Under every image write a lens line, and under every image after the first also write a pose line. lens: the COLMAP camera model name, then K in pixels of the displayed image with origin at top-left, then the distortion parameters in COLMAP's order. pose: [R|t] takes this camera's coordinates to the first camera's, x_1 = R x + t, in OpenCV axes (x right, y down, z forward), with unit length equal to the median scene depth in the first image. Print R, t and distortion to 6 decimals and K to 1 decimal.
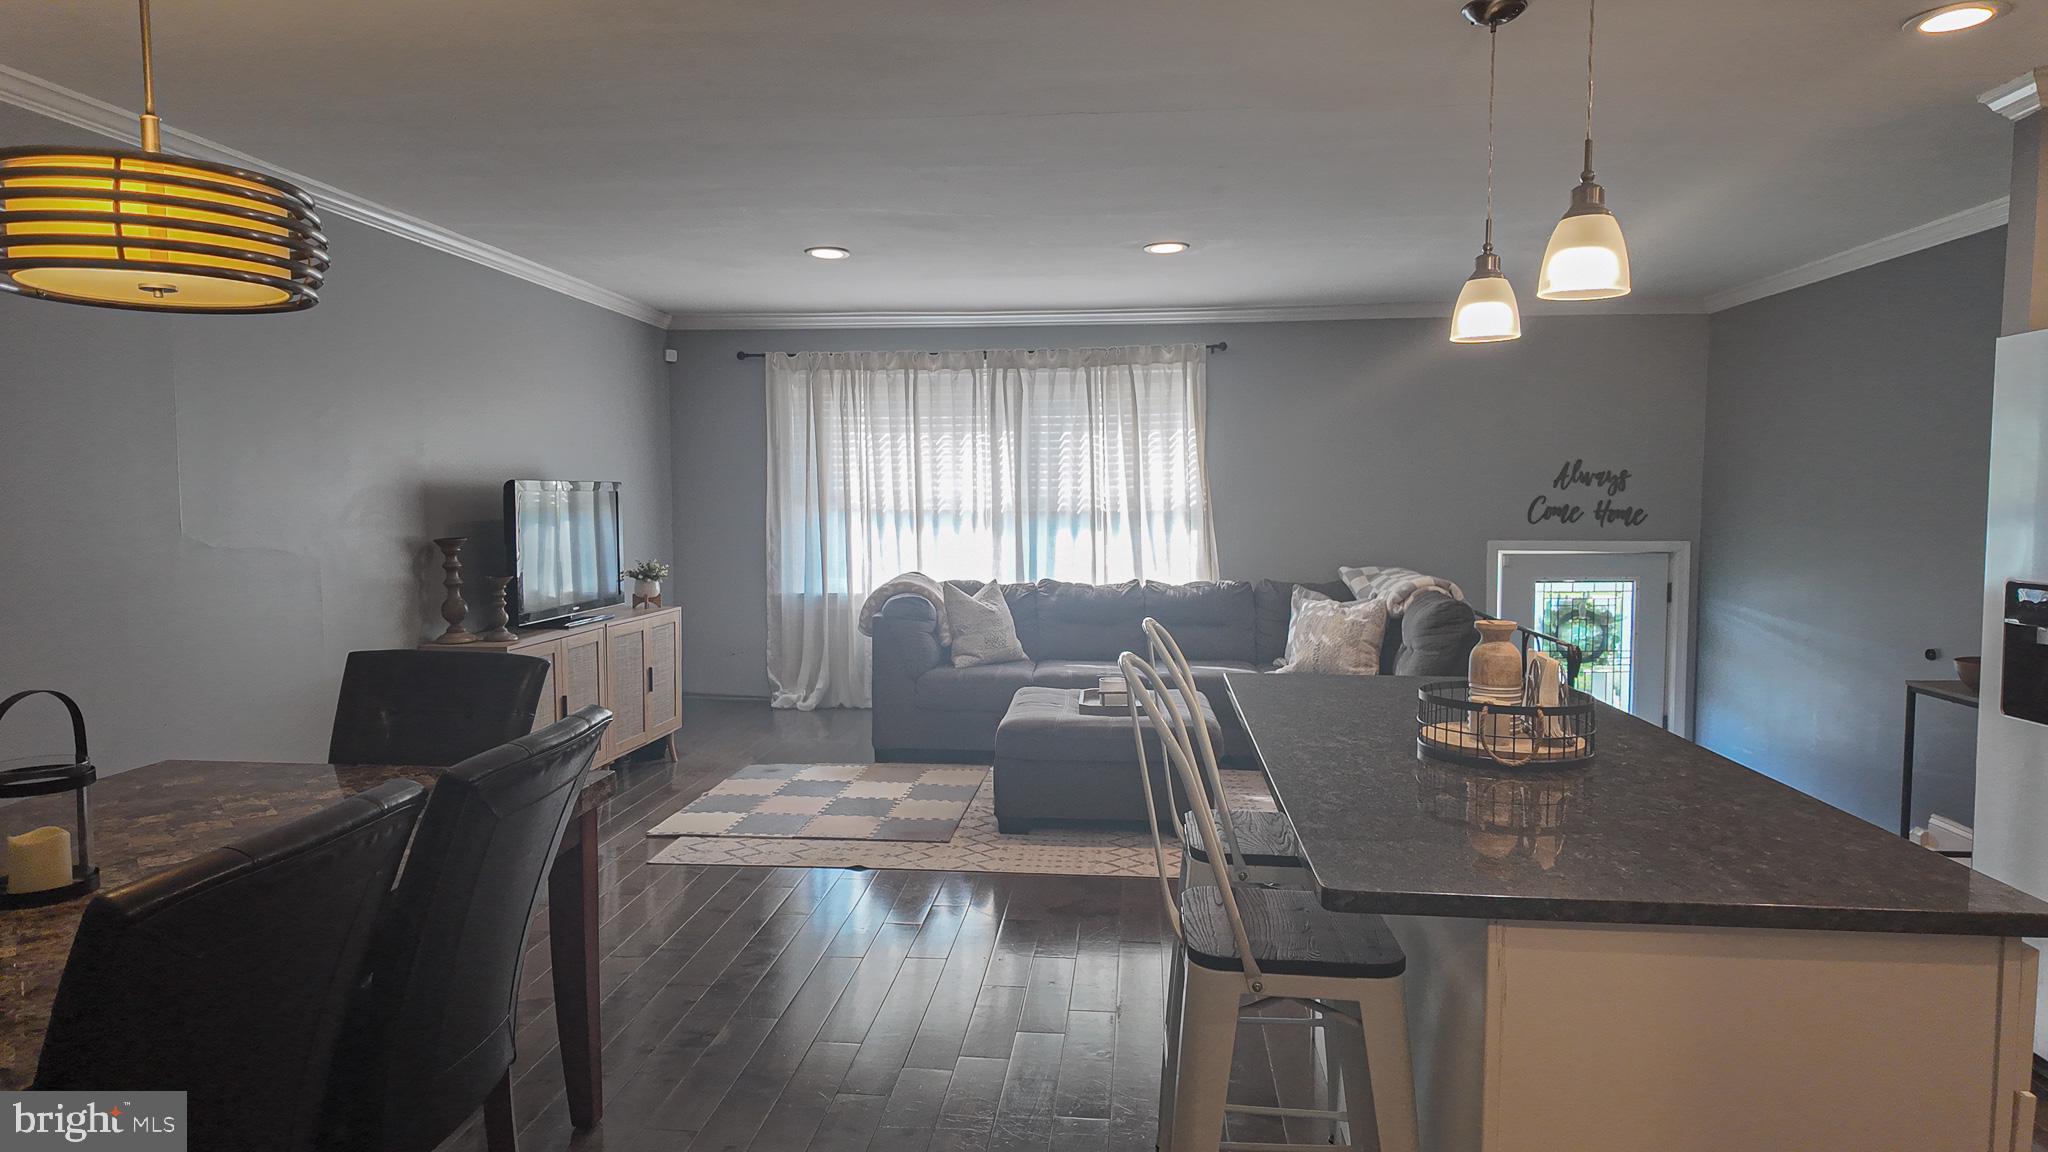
lens RADIAL K [[1189.1, 0, 1024.0], [0, 1189.1, 576.0], [0, 0, 1]] dist [0.094033, -0.121755]
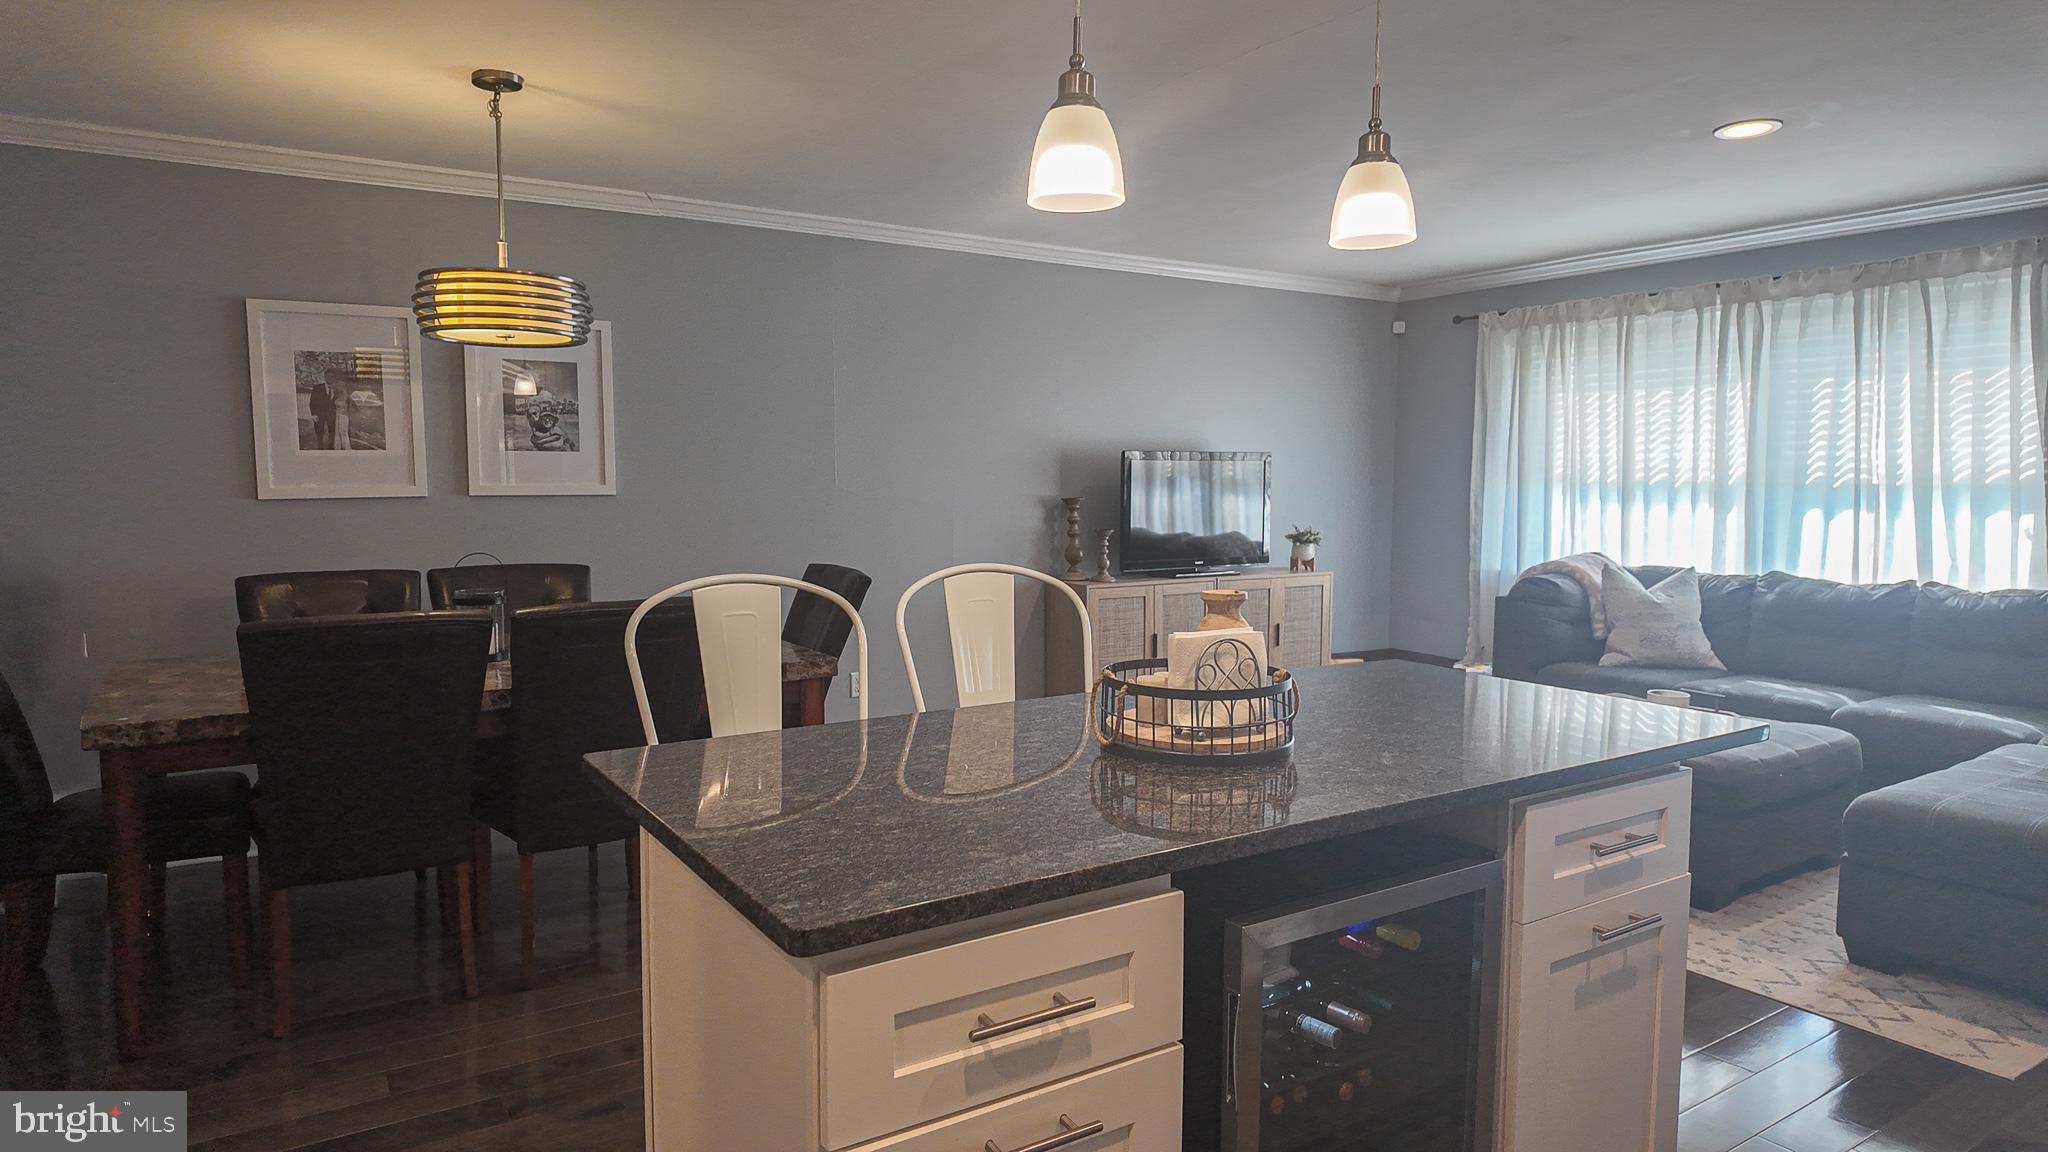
lens RADIAL K [[1192.8, 0, 982.3], [0, 1192.8, 583.6], [0, 0, 1]] dist [-0.029040, 0.004565]
pose [[0.596948, 0.075369, -0.798732, 0.326172], [-0.055991, 0.997064, 0.052238, -0.000579], [0.800324, 0.013539, 0.599415, 0.129315]]
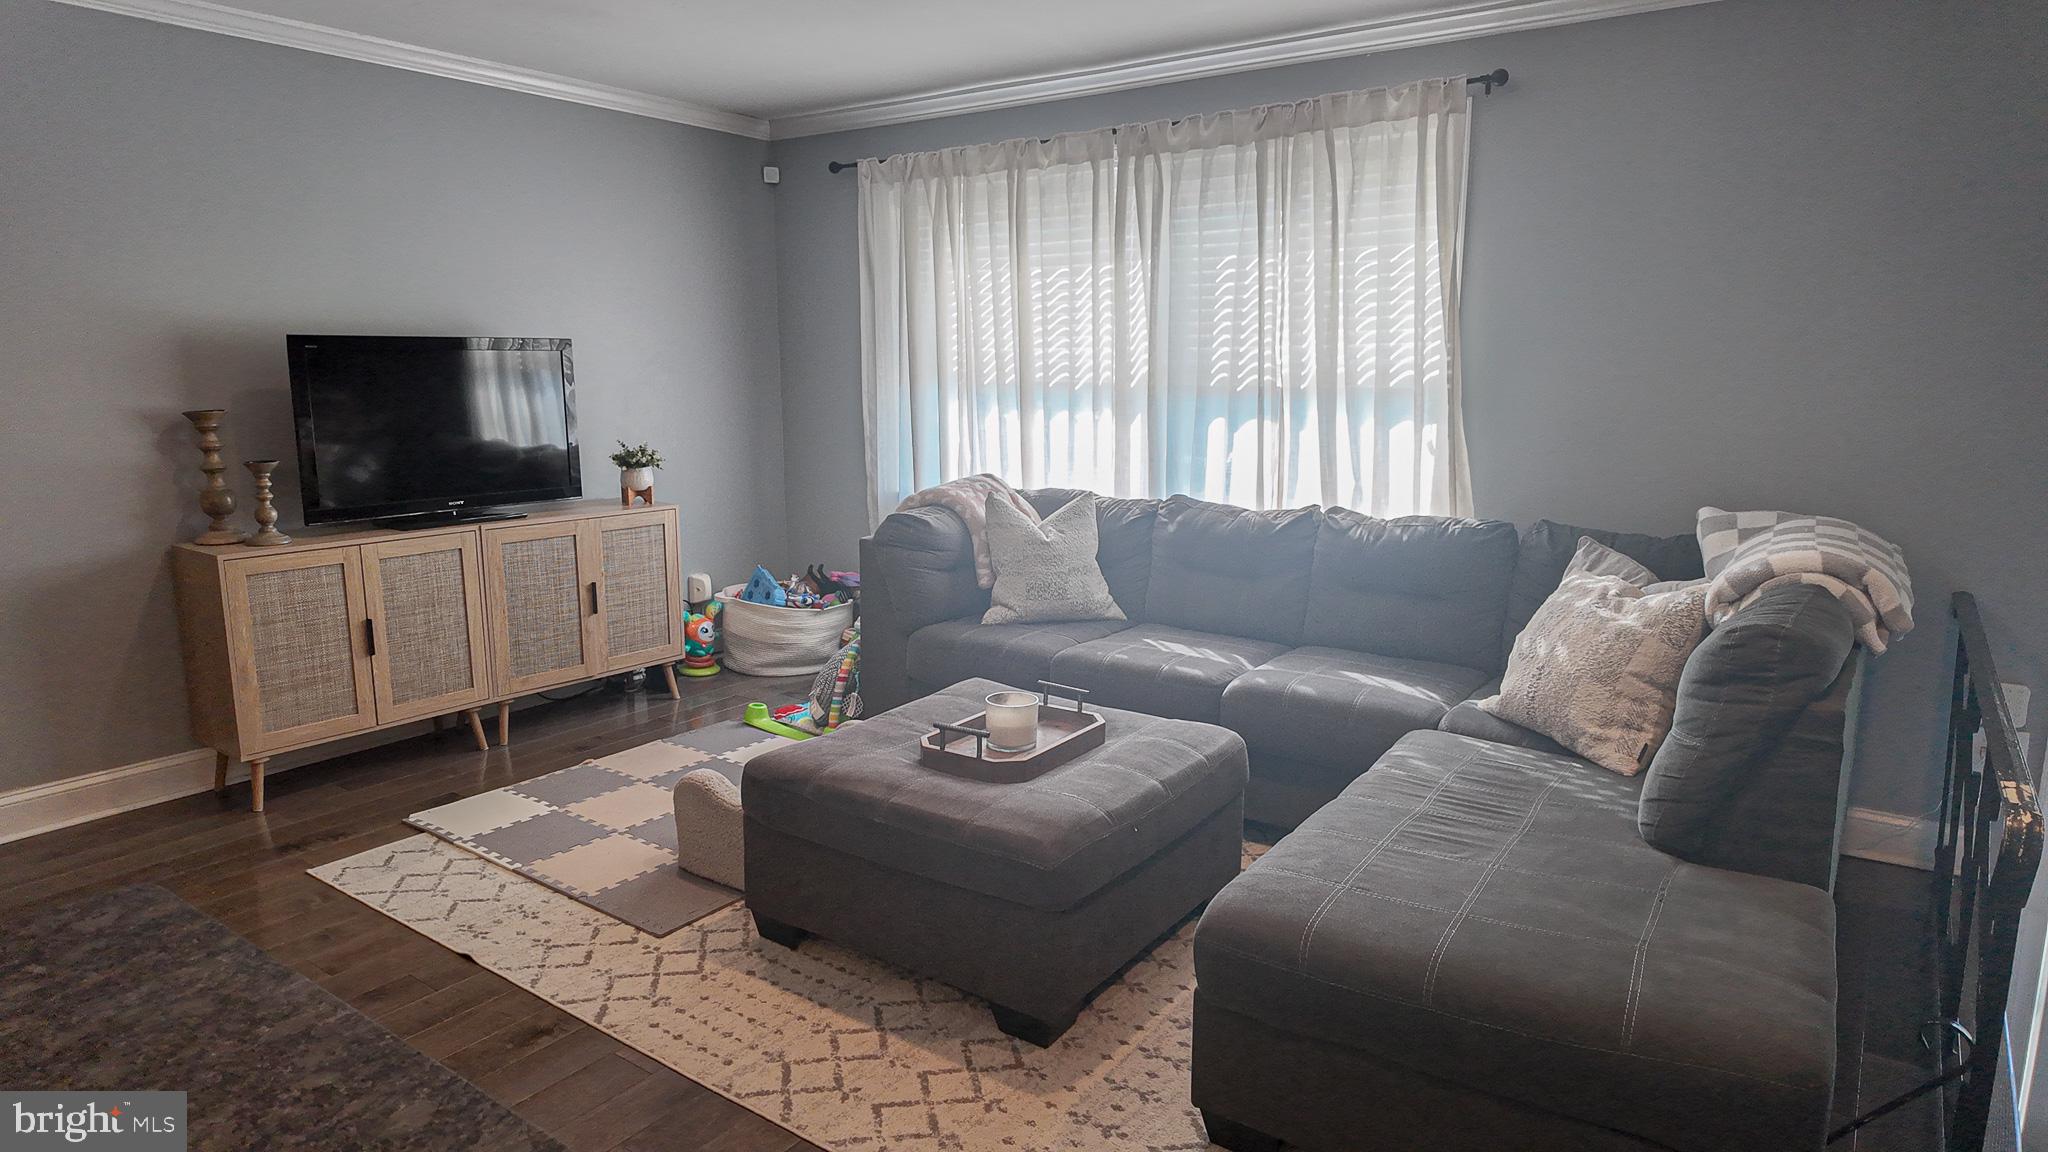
lens RADIAL K [[1189.1, 0, 1024.0], [0, 1189.1, 576.0], [0, 0, 1]] dist [0.094033, -0.121755]
pose [[0.863235, 0.095332, -0.495719, 0.269915], [-0.039927, 0.991824, 0.121209, -0.028762], [0.503221, -0.084839, 0.859983, 0.410051]]
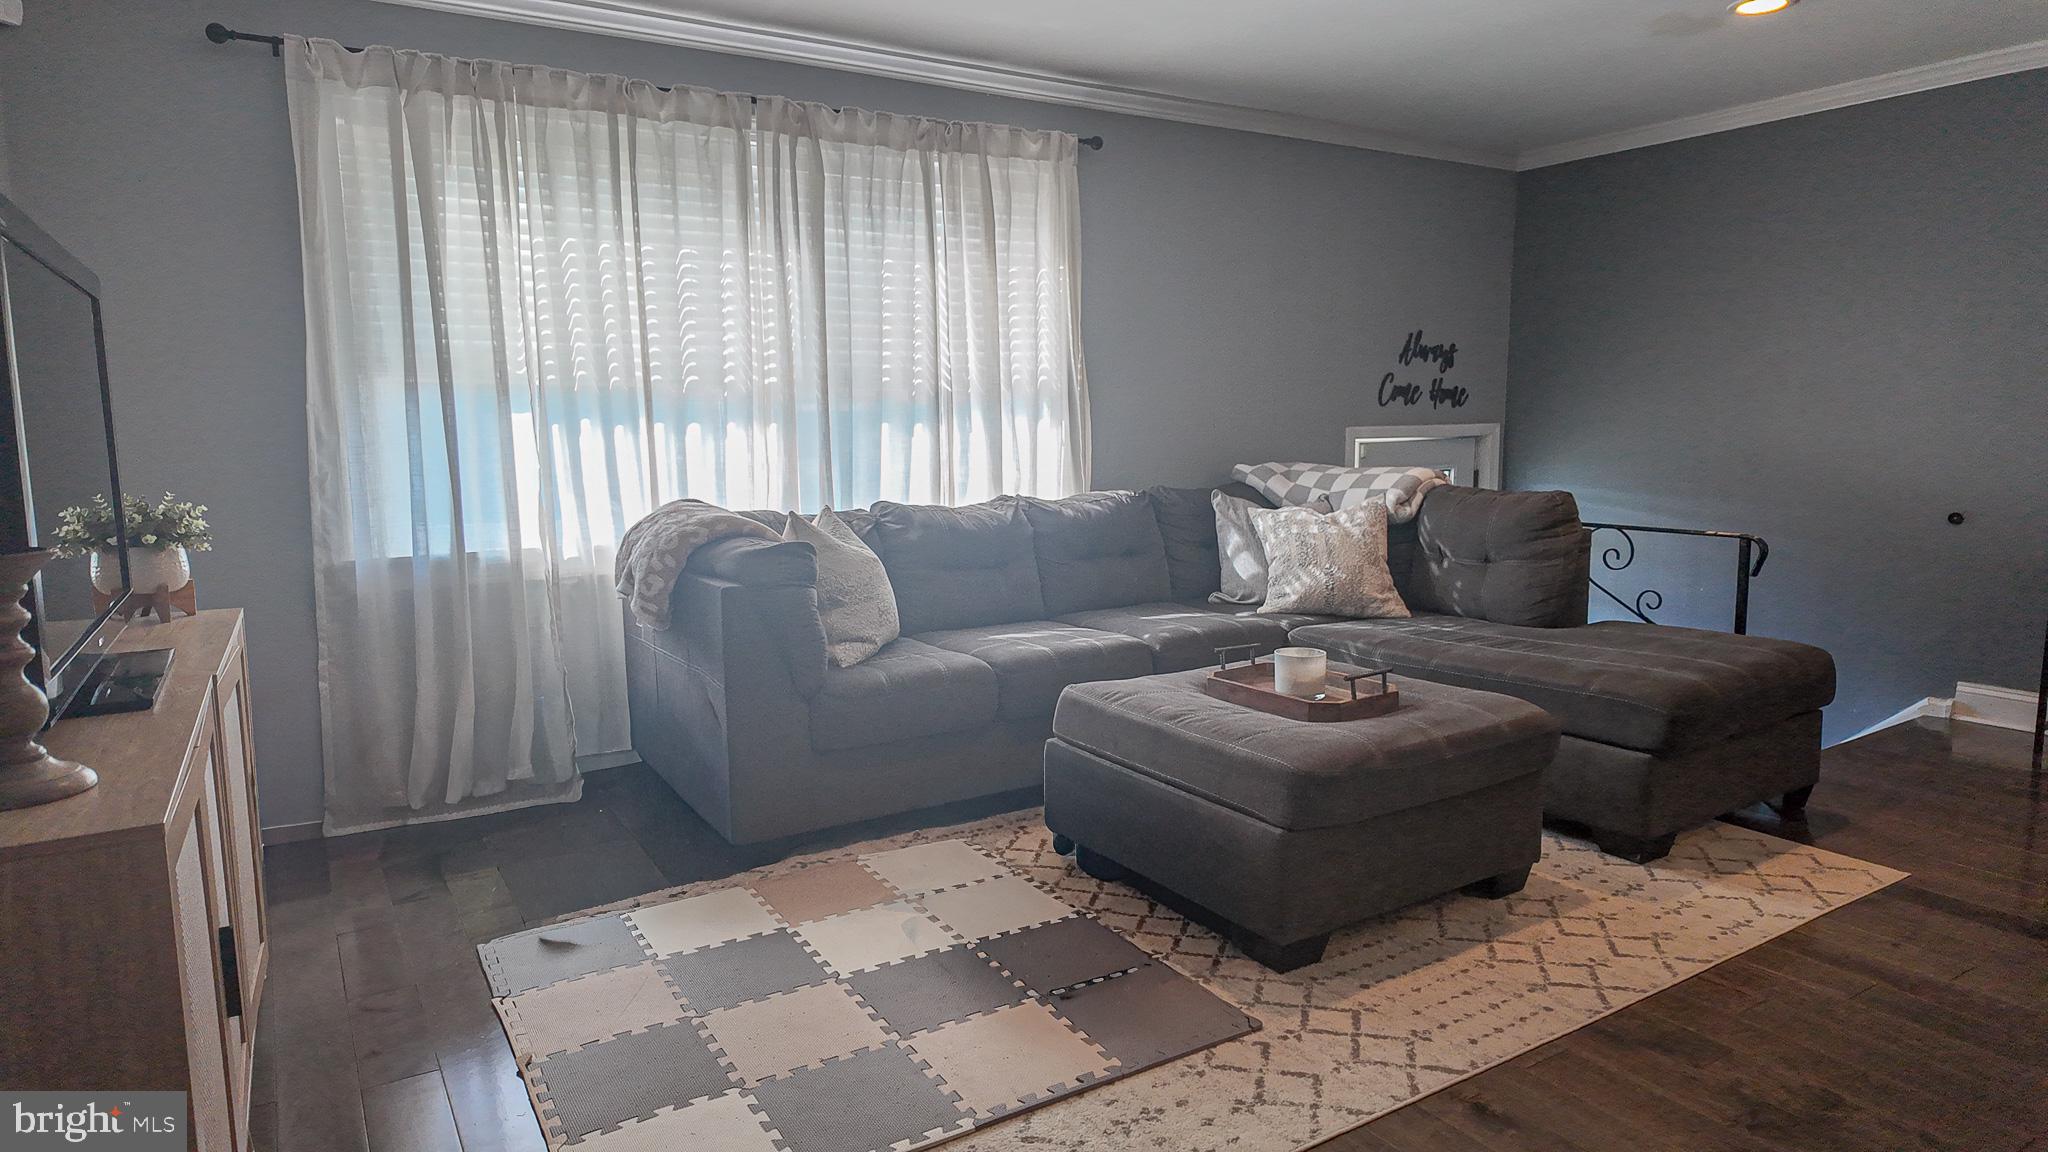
lens RADIAL K [[1189.1, 0, 1024.0], [0, 1189.1, 576.0], [0, 0, 1]] dist [0.094033, -0.121755]
pose [[0.795427, -0.089311, 0.599433, -0.295506], [0.054884, 0.995633, 0.075512, -0.001844], [-0.603560, -0.027165, 0.796855, 0.473597]]
